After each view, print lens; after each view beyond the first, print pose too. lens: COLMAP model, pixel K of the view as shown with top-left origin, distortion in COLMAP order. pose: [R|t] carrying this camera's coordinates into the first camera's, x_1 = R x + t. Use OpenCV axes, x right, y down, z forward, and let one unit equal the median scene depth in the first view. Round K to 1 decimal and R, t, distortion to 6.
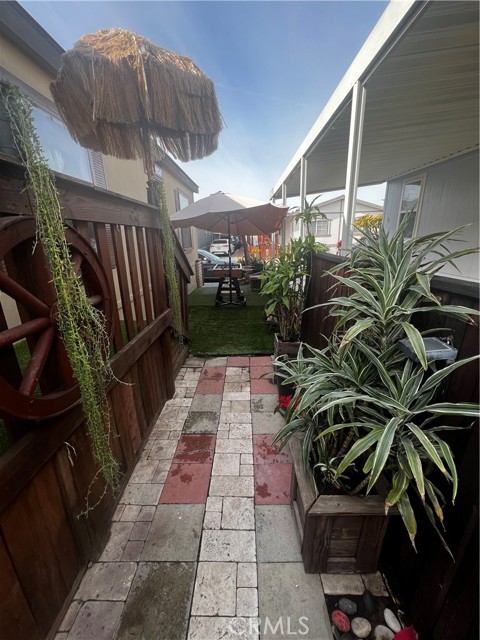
lens RADIAL K [[258.5, 0, 243.1], [0, 258.5, 318.4], [0, 0, 1]] dist [-0.000810, -0.000250]
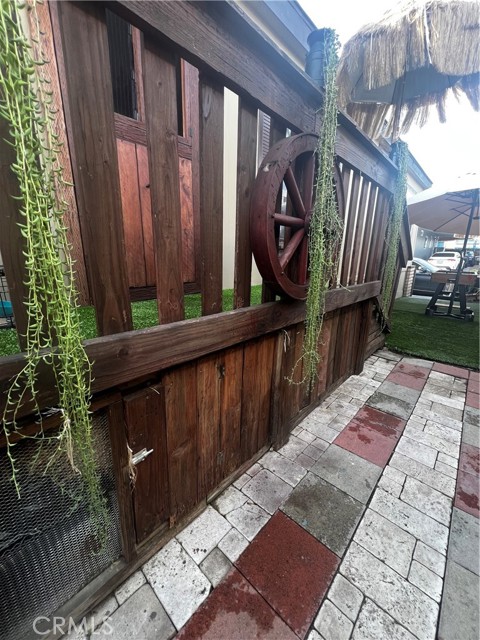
lens RADIAL K [[258.5, 0, 240.7], [0, 258.5, 319.1], [0, 0, 1]] dist [-0.000810, -0.000250]
pose [[0.742687, 0.195301, -0.640526, -0.029565], [-0.230824, 0.972566, 0.028903, 0.216873], [0.628599, 0.126383, 0.767392, -0.048529]]
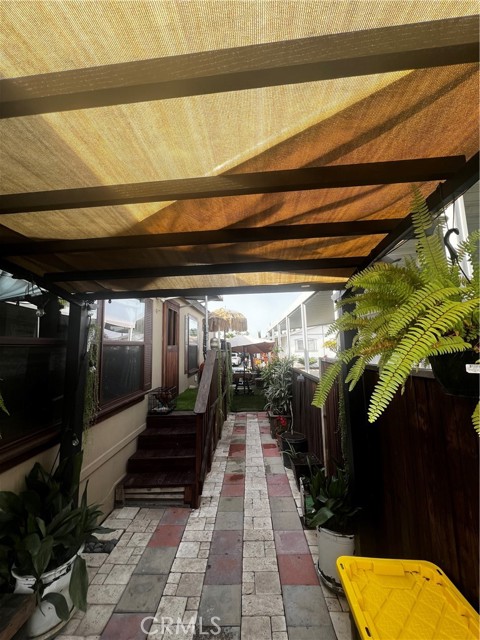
lens RADIAL K [[258.5, 0, 238.2], [0, 258.5, 318.4], [0, 0, 1]] dist [-0.000810, -0.000250]
pose [[0.999498, -0.009588, -0.030192, -0.092619], [-0.003844, 0.909335, -0.416046, 0.541370], [0.031444, 0.415953, 0.908842, -2.014504]]
